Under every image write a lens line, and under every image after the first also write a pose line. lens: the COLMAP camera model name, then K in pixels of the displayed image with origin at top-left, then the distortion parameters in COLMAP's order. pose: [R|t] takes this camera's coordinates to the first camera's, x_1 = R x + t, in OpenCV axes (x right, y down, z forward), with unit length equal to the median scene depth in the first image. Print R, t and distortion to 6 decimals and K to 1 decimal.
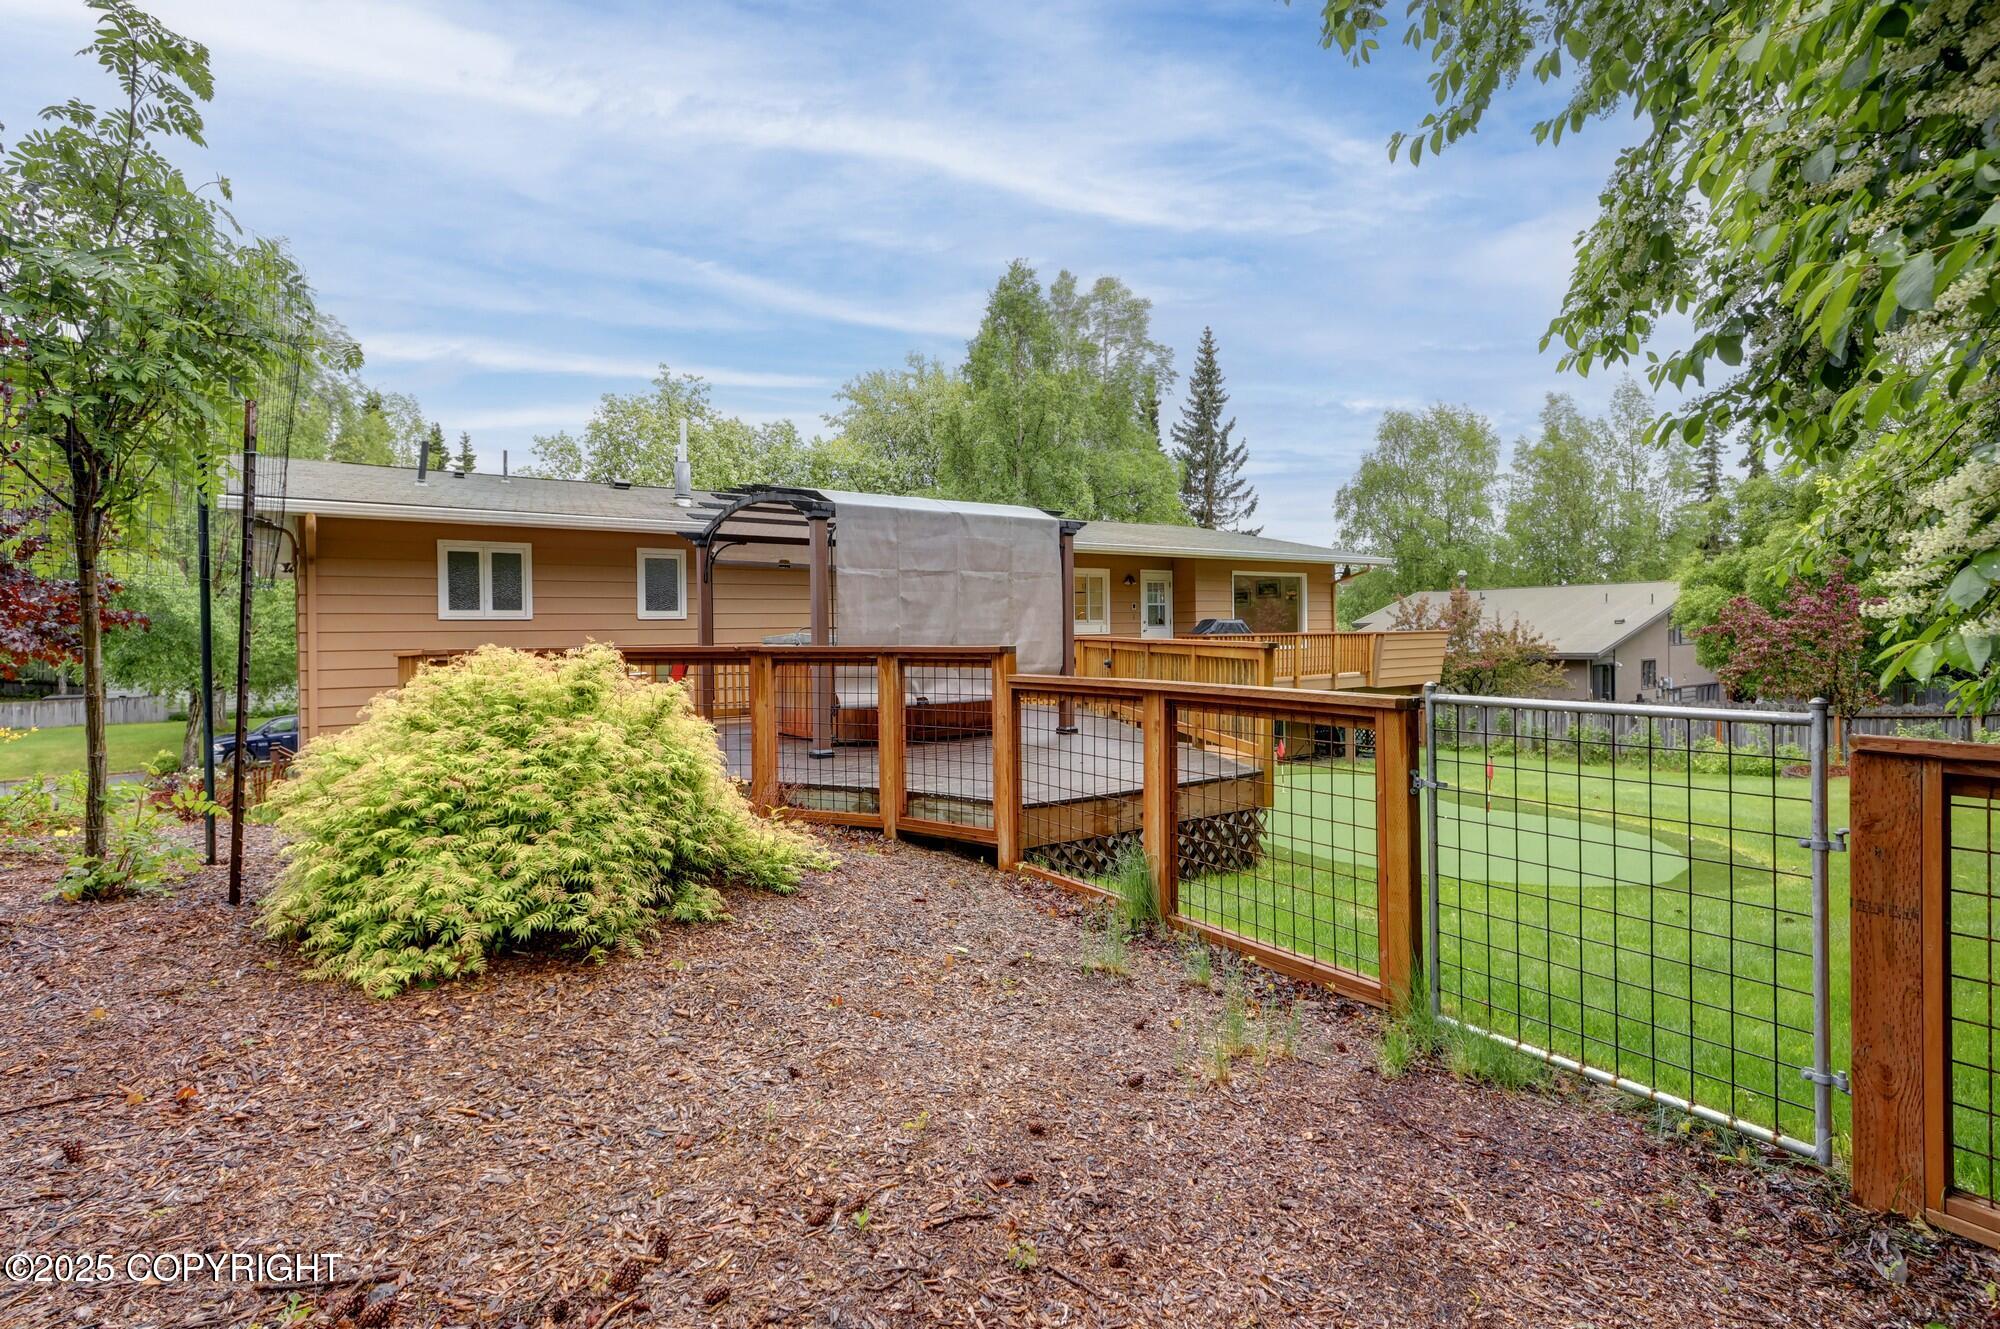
lens RADIAL K [[936.2, 0, 995.6], [0, 936.2, 659.3], [0, 0, 1]] dist [0.002792, -0.001726]
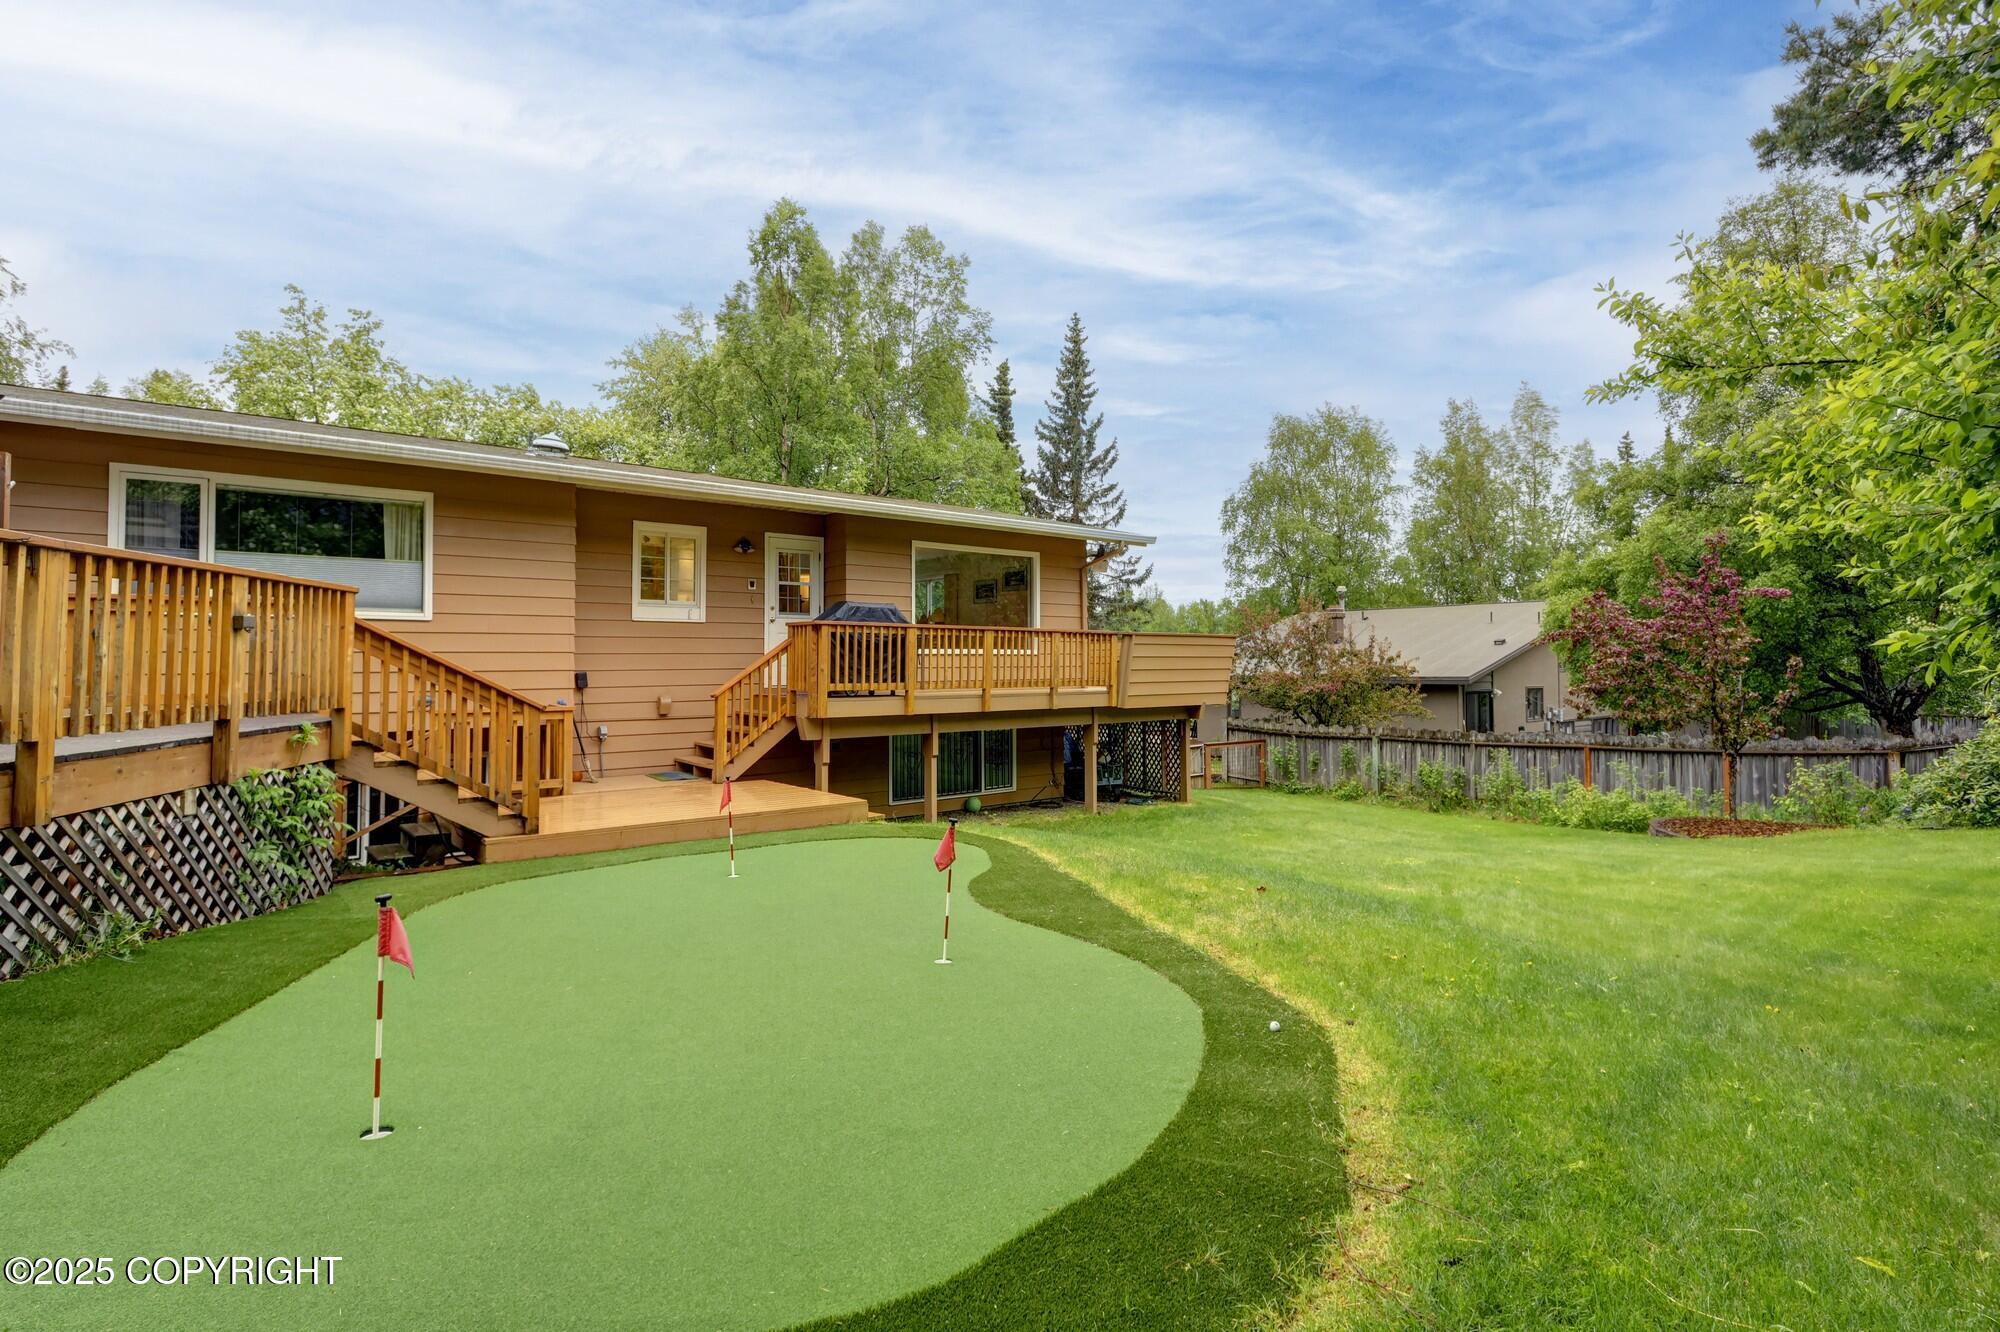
lens RADIAL K [[968.8, 0, 1008.1], [0, 968.8, 647.4], [0, 0, 1]] dist [0.011973, -0.008730]
pose [[0.997334, 0.015372, 0.071328, 0.103031], [-0.012053, 0.998835, -0.046723, 0.007692], [-0.071964, 0.045738, 0.996358, 0.098959]]
